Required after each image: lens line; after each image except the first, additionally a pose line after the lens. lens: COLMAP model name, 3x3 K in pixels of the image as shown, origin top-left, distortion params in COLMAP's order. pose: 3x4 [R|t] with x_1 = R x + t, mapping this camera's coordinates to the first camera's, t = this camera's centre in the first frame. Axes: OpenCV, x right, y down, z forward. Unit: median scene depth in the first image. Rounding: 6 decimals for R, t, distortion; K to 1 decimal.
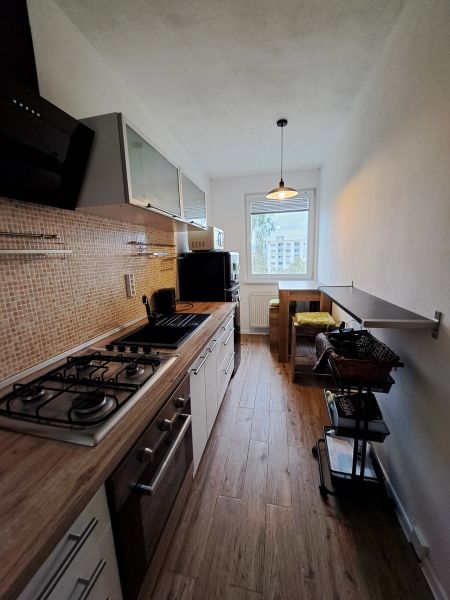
lens RADIAL K [[239.6, 0, 222.6], [0, 239.6, 295.8], [0, 0, 1]] dist [-0.011729, -0.000033]
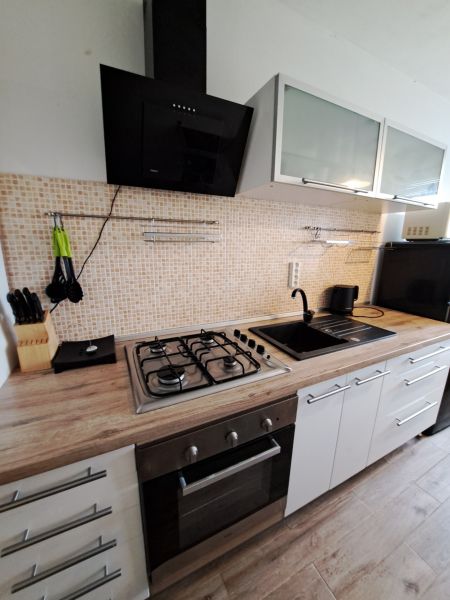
lens RADIAL K [[239.6, 0, 222.6], [0, 239.6, 295.8], [0, 0, 1]] dist [-0.011729, -0.000033]
pose [[0.621259, 0.207826, -0.755543, 0.214925], [-0.165164, 0.977257, 0.133004, -0.058258], [0.766002, 0.042159, 0.641455, 0.280335]]
